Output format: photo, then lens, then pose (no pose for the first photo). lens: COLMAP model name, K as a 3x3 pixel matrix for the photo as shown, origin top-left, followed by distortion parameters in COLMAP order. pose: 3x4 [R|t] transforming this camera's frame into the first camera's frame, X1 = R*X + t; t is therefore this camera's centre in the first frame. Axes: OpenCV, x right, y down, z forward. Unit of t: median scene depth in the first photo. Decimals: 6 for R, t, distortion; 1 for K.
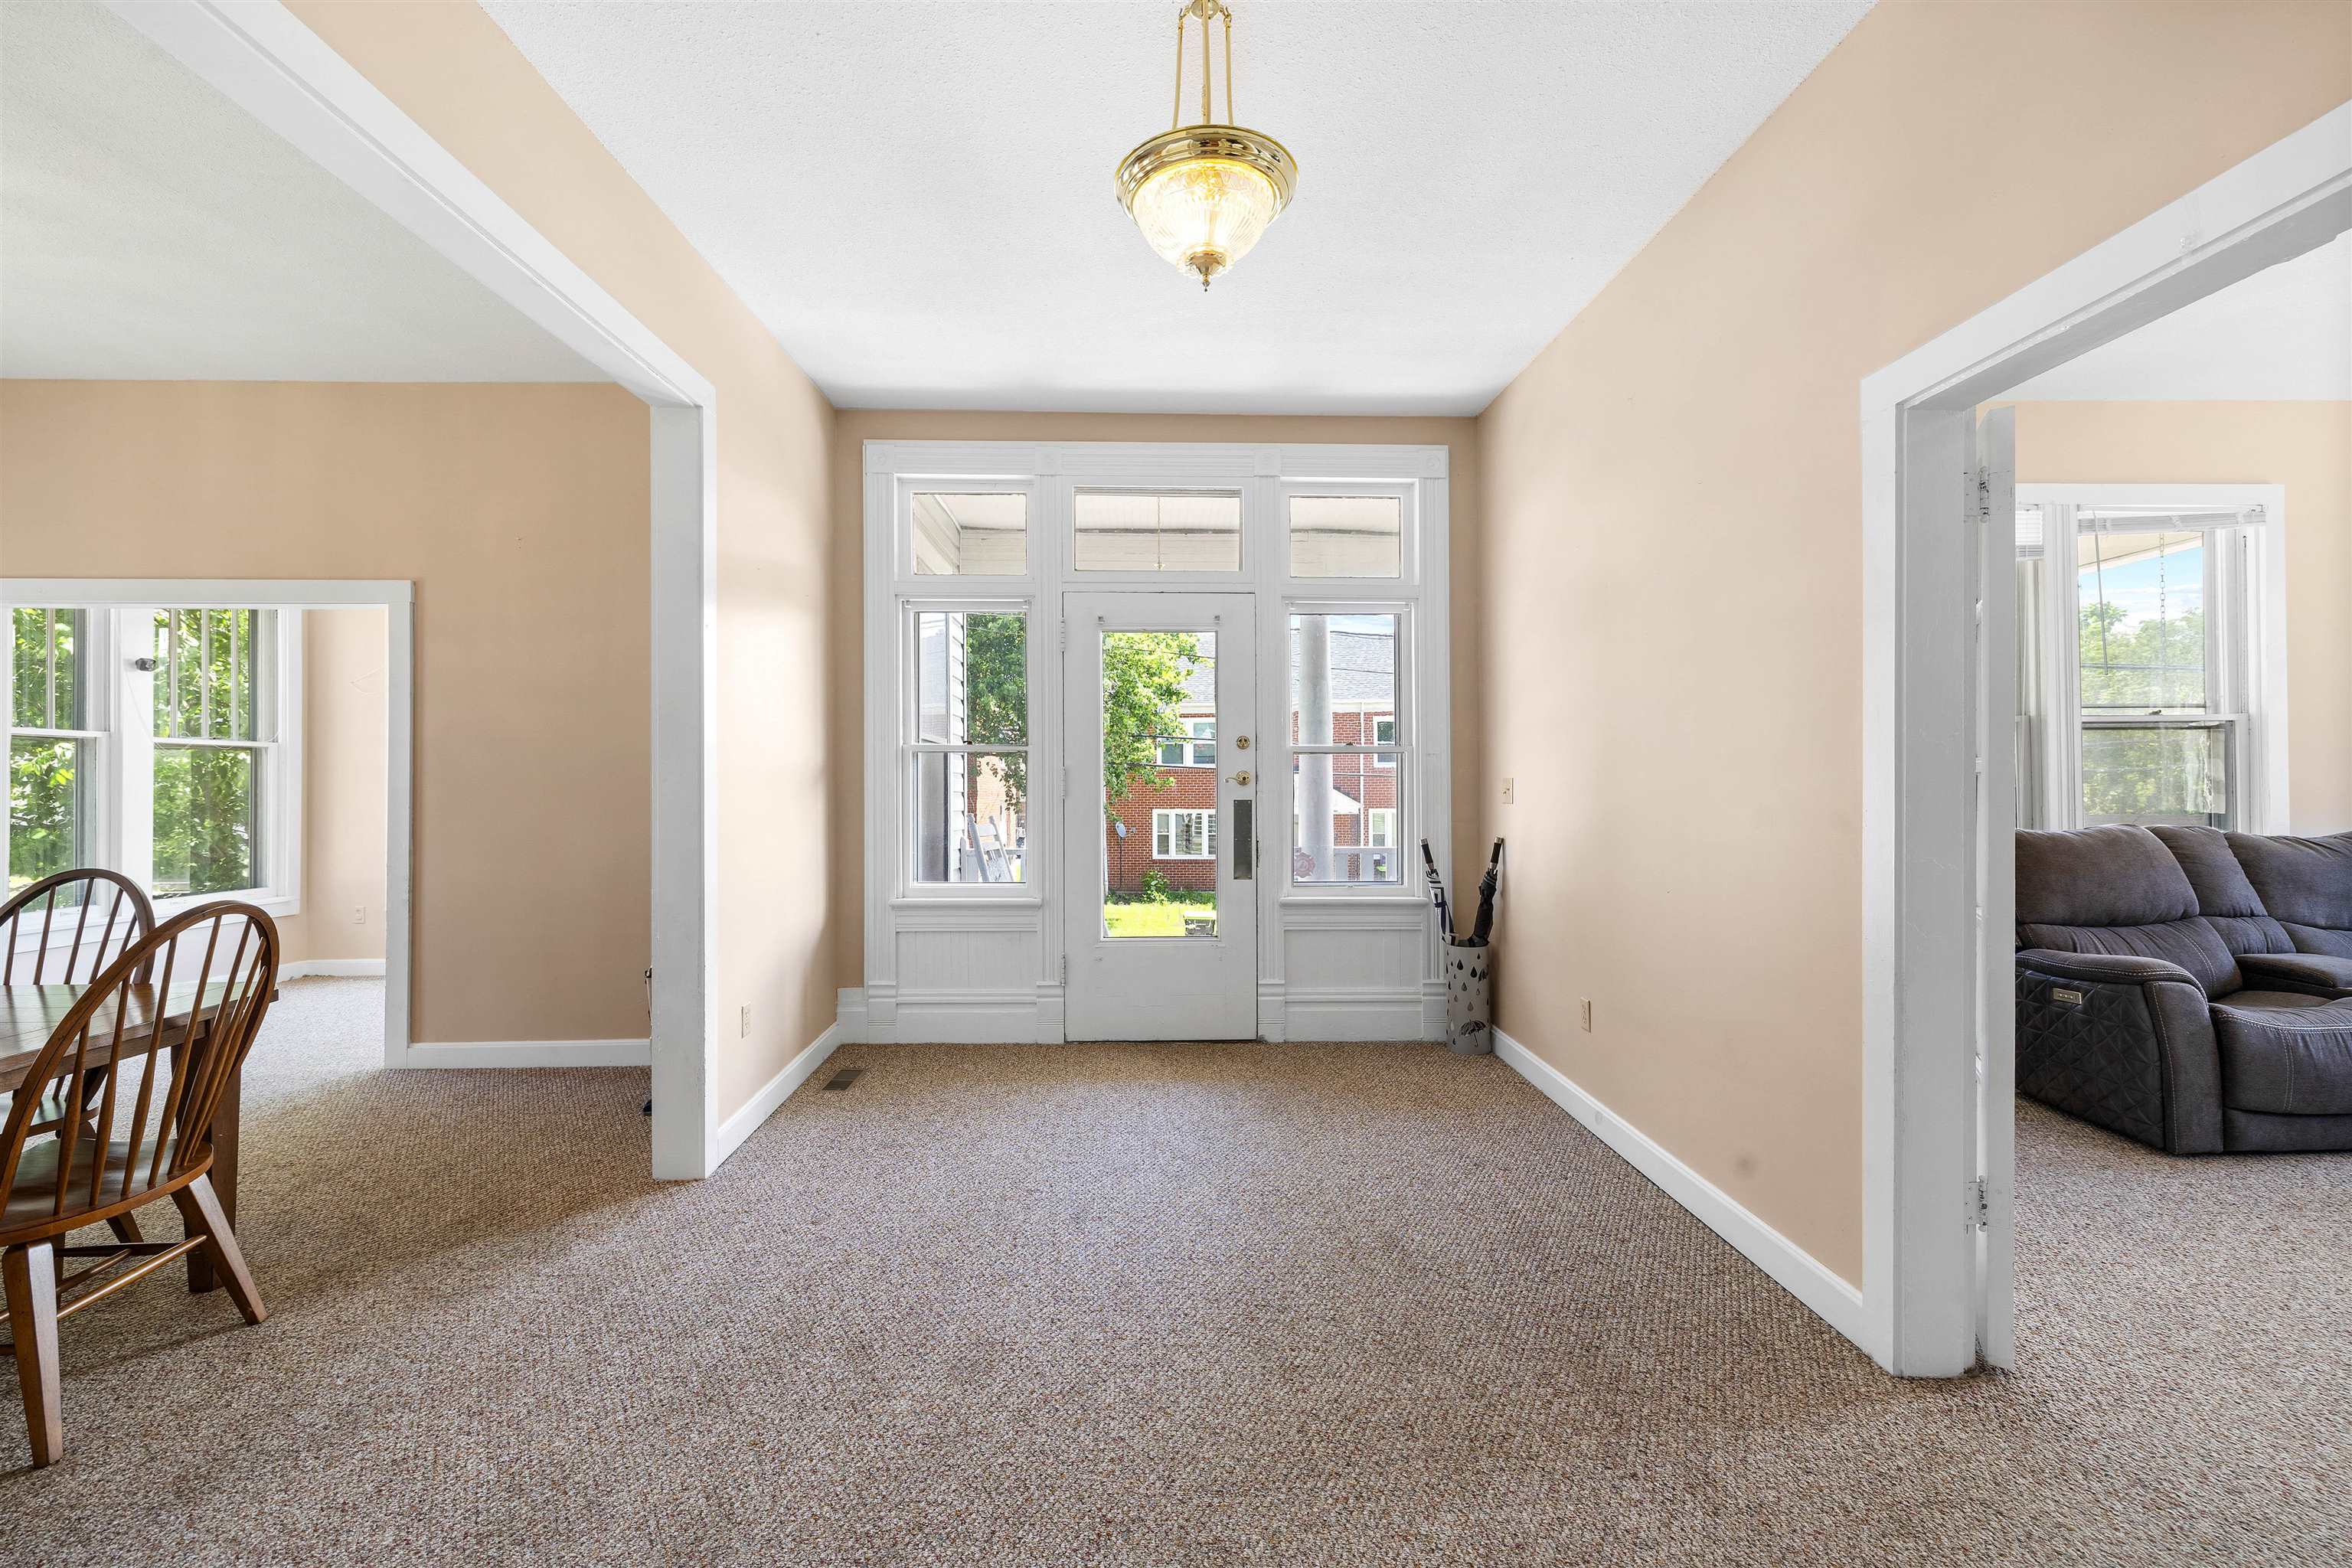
lens RADIAL K [[978.1, 0, 1173.1], [0, 978.1, 775.9], [0, 0, 1]] dist [-0.000210, 0.000091]
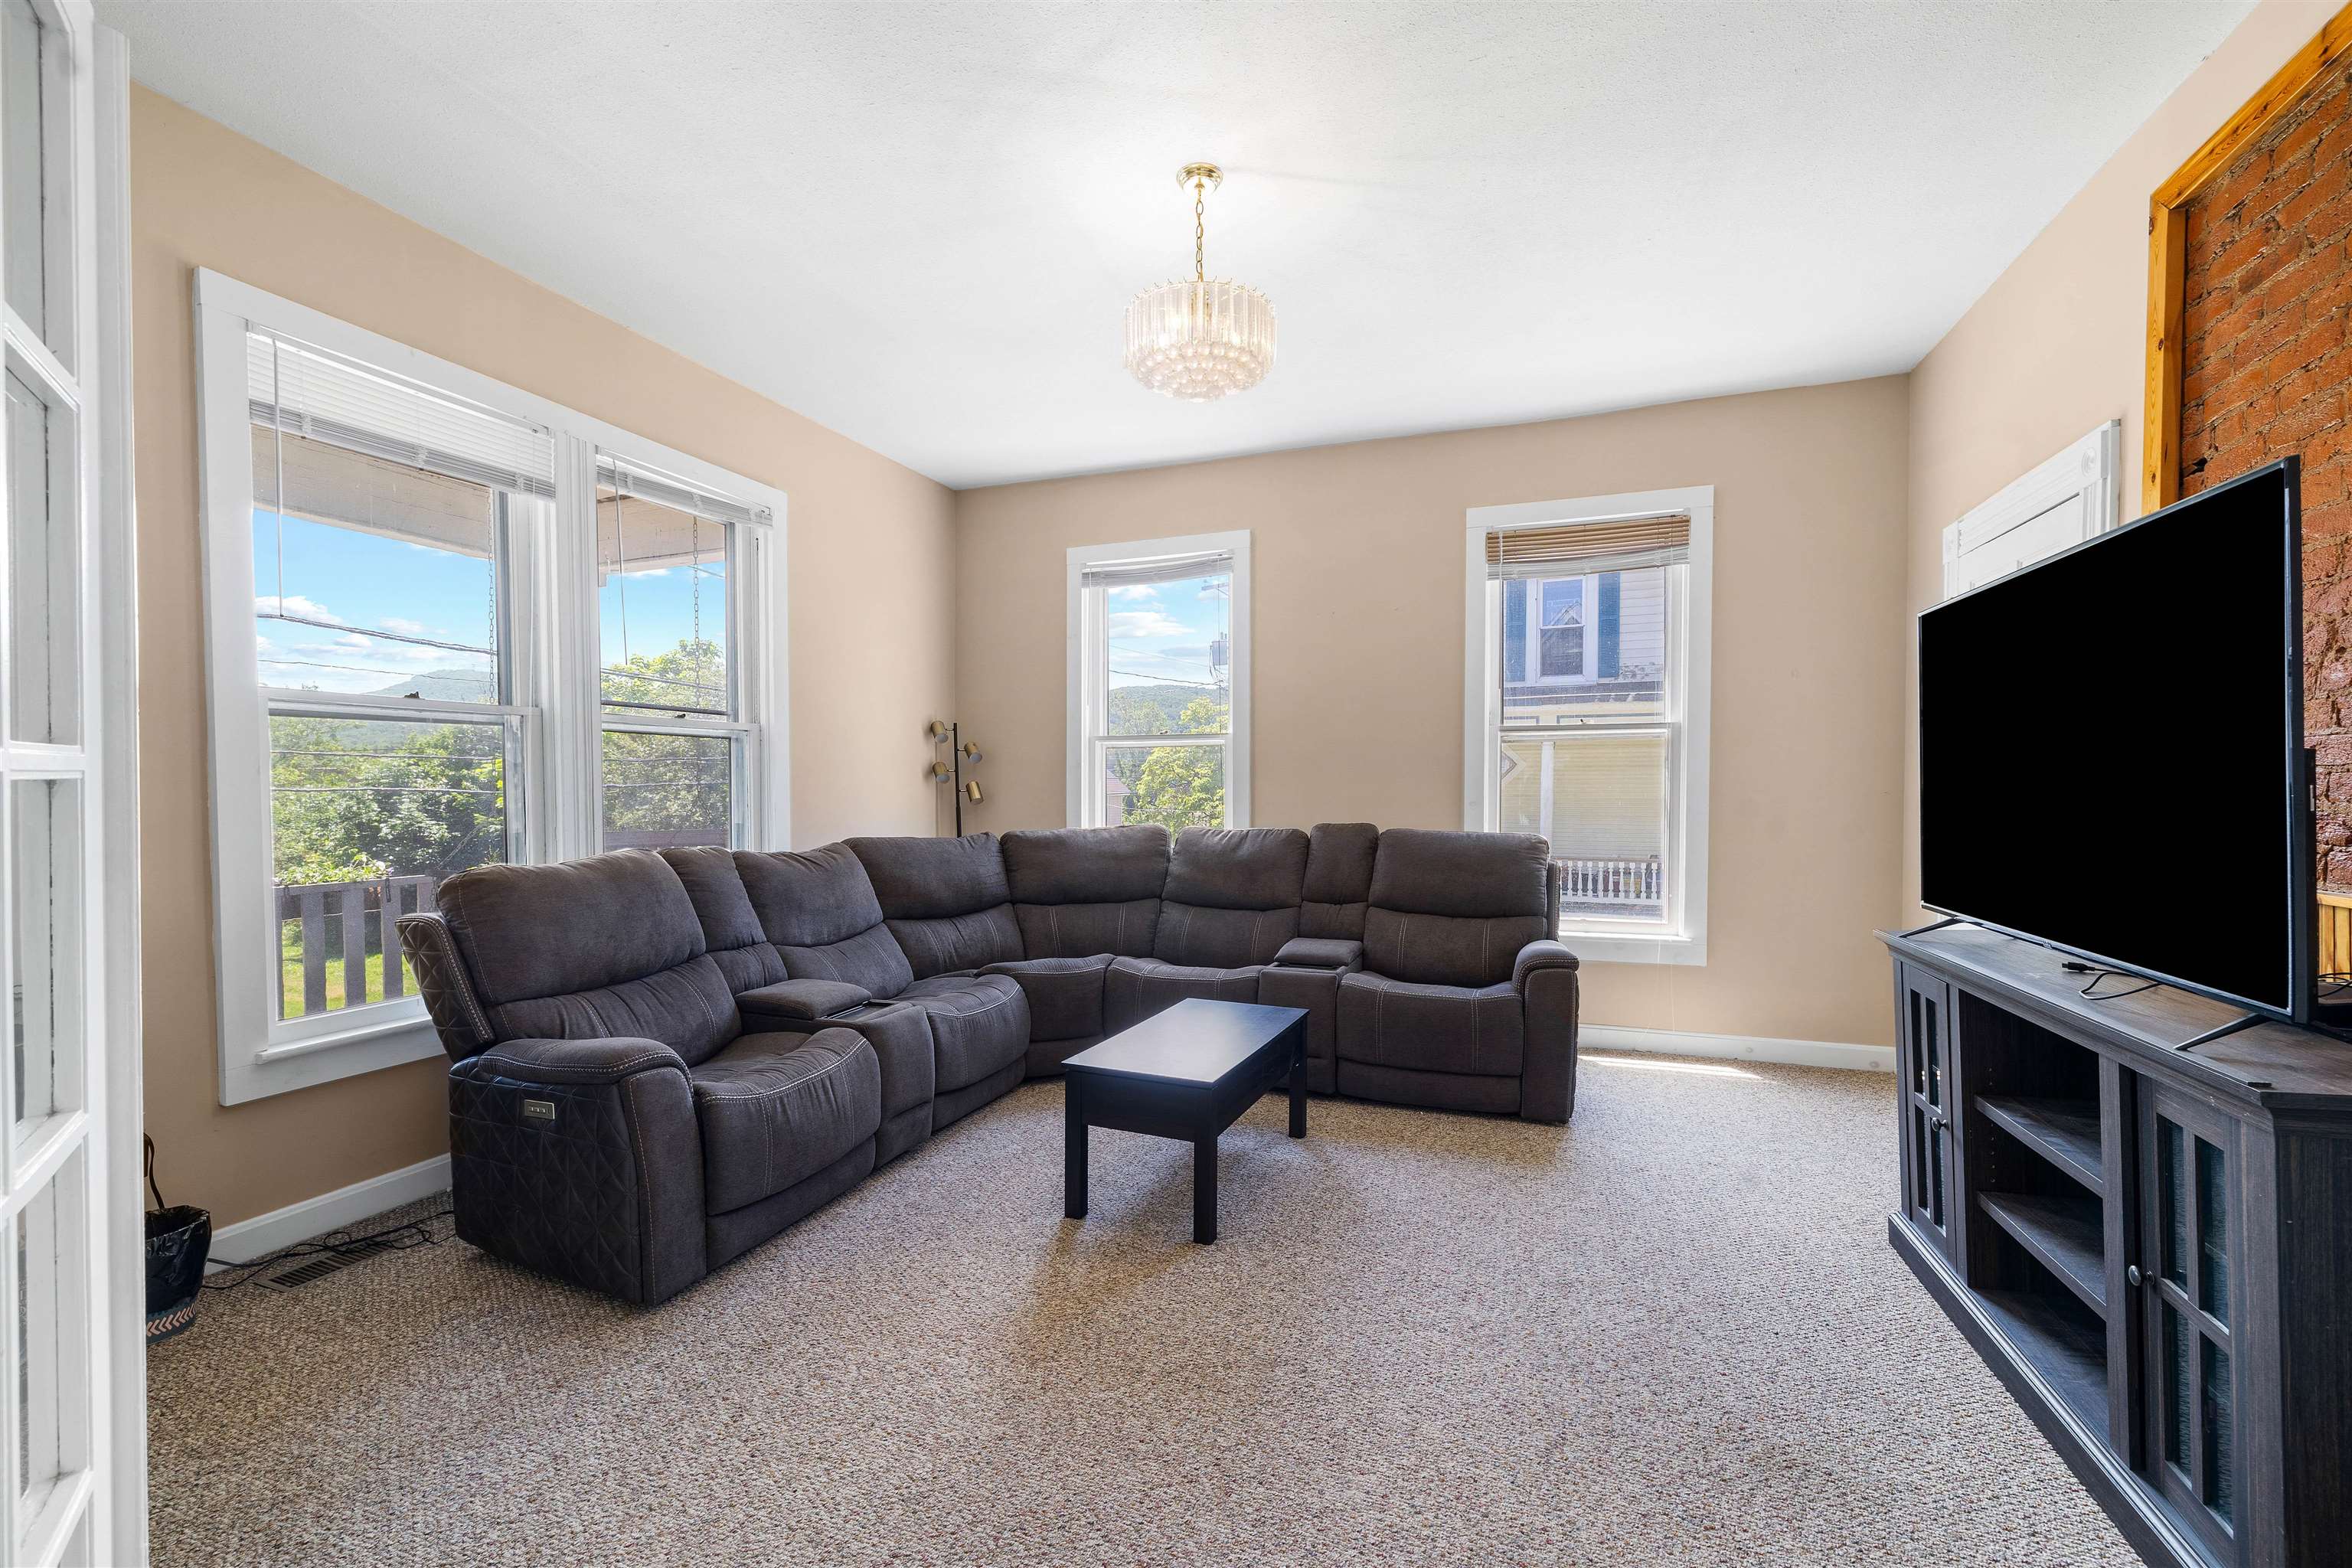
lens RADIAL K [[1004.8, 0, 1180.3], [0, 1004.8, 822.6], [0, 0, 1]] dist [-0.001499, -0.000121]
pose [[0.366220, -0.024308, 0.930211, 0.399529], [-0.010286, 0.999492, 0.030168, -0.001281], [-0.930471, -0.020616, 0.365784, 0.305281]]
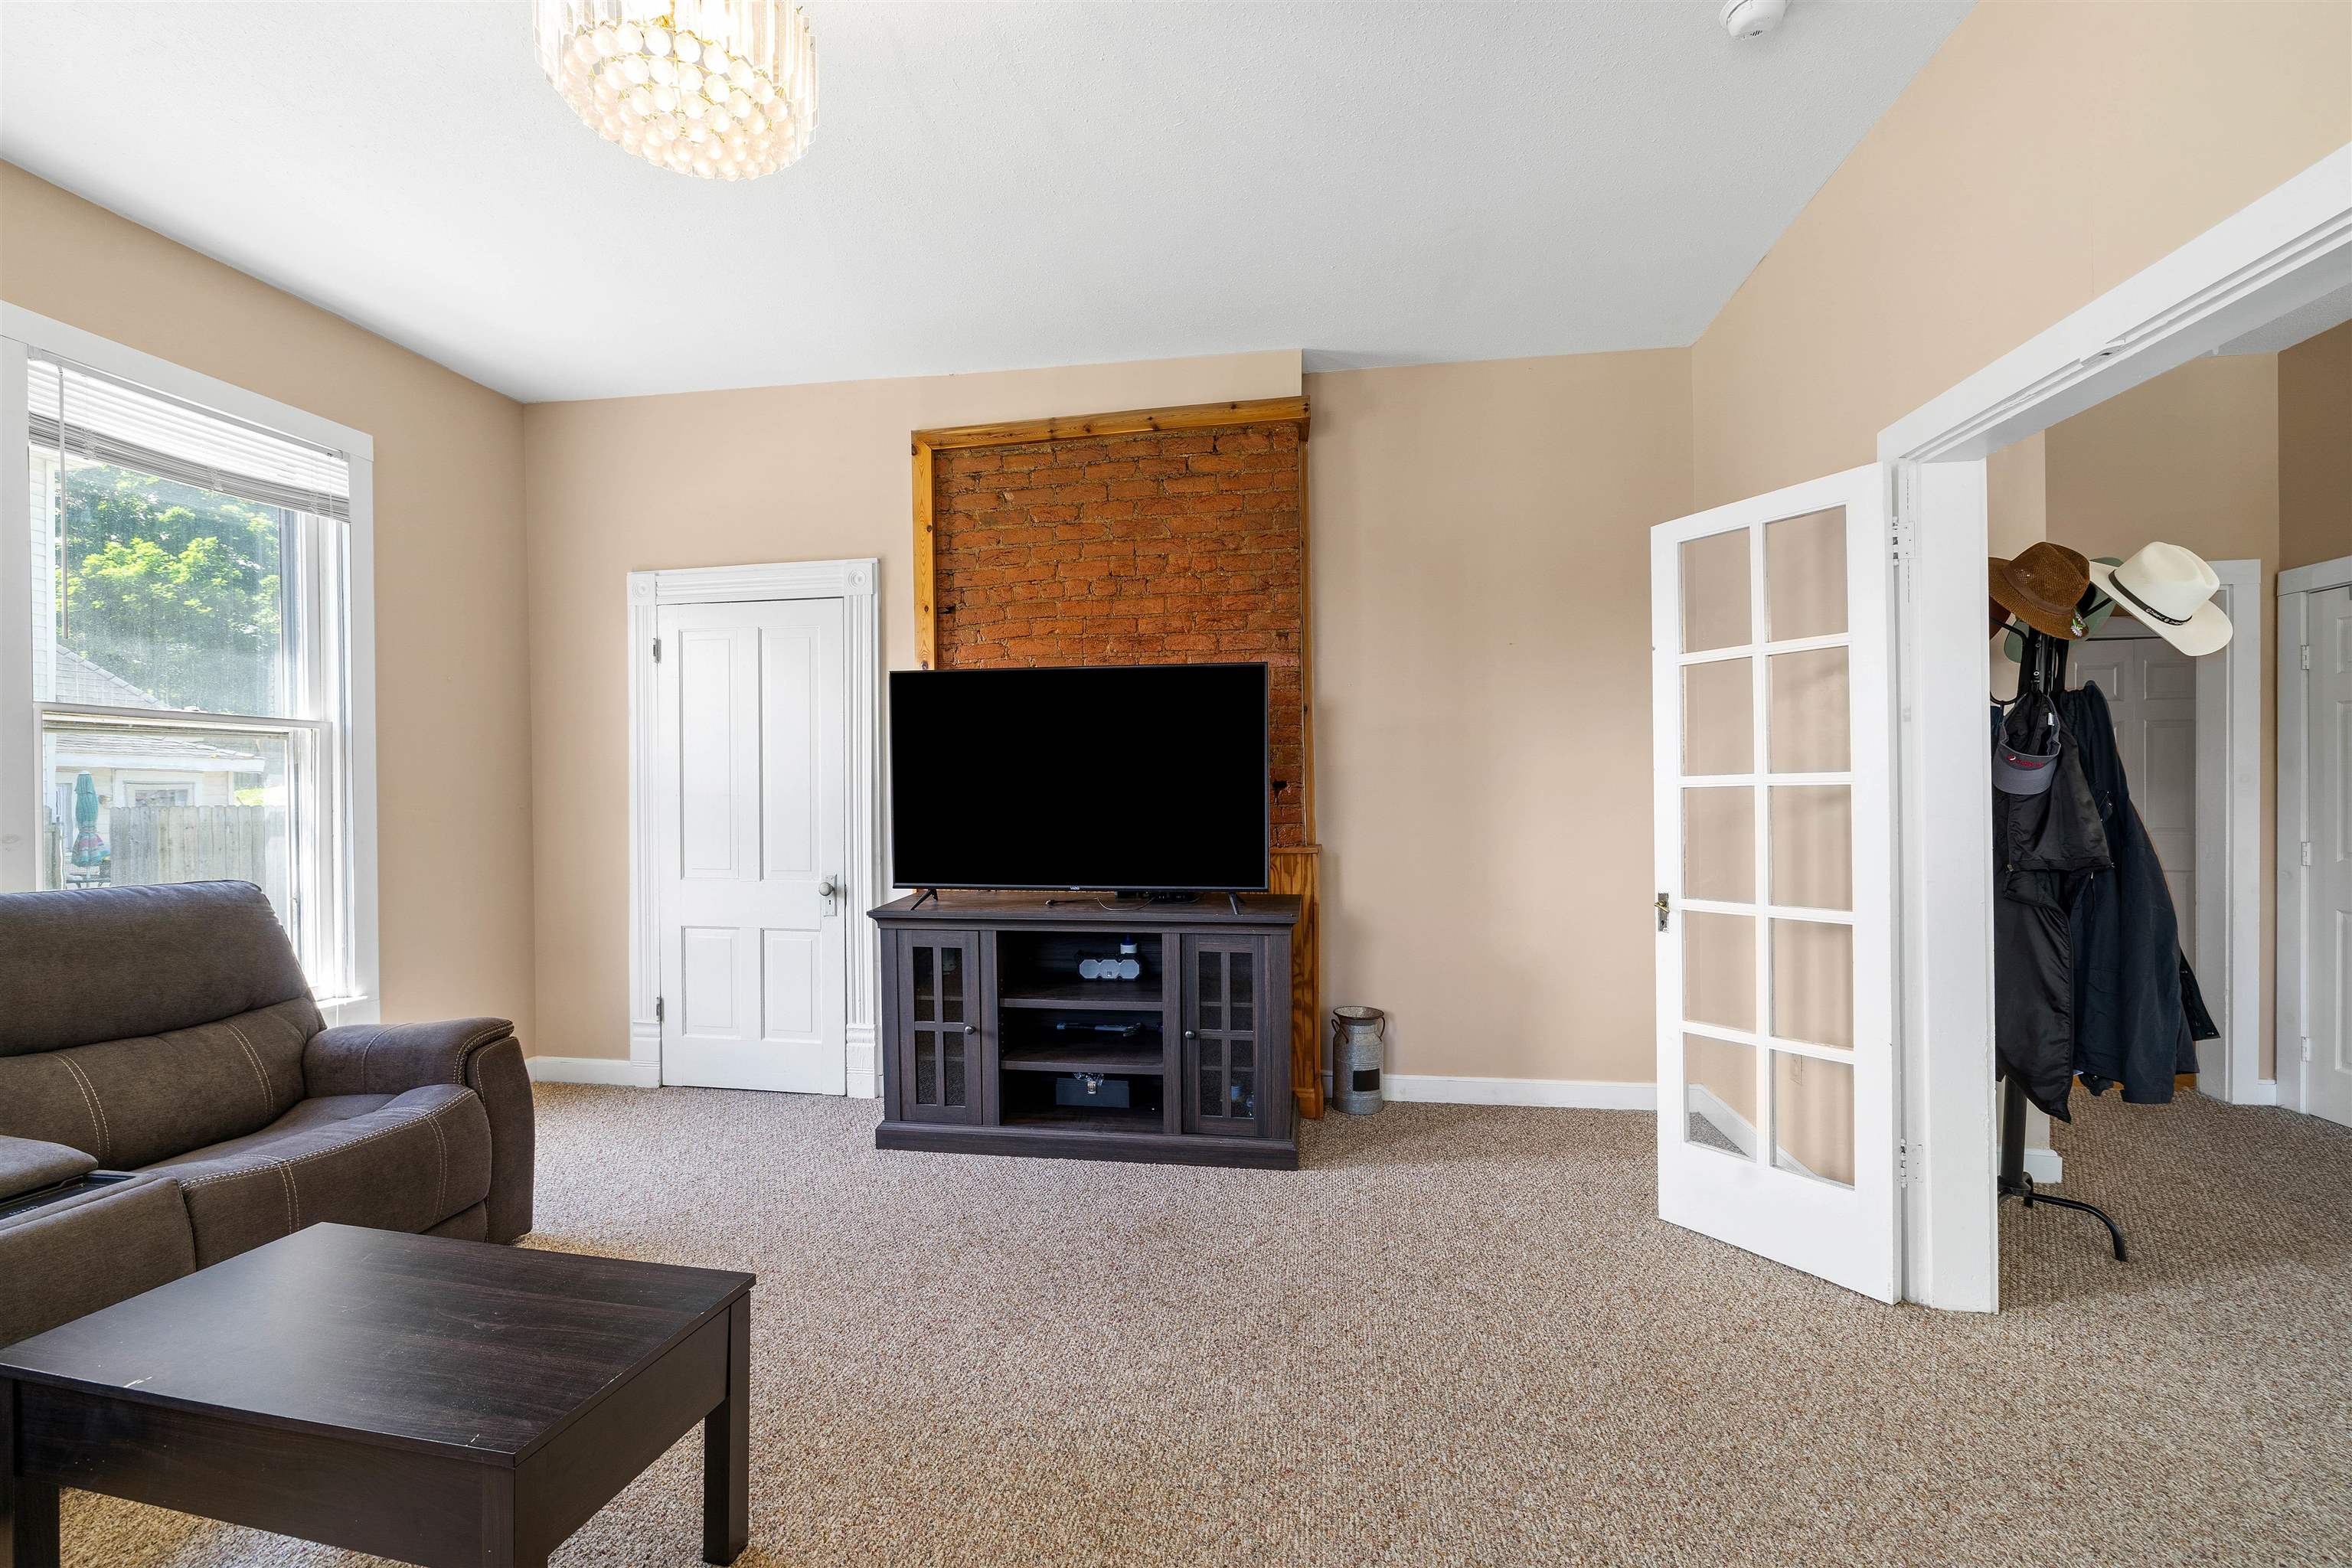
lens RADIAL K [[995.4, 0, 1168.6], [0, 995.4, 793.1], [0, 0, 1]] dist [-0.001590, 0.000015]
pose [[-0.980628, 0.019568, 0.194901, 0.736668], [0.018969, 0.999808, -0.004938, -0.005690], [-0.194960, -0.001145, -0.980810, 0.853285]]
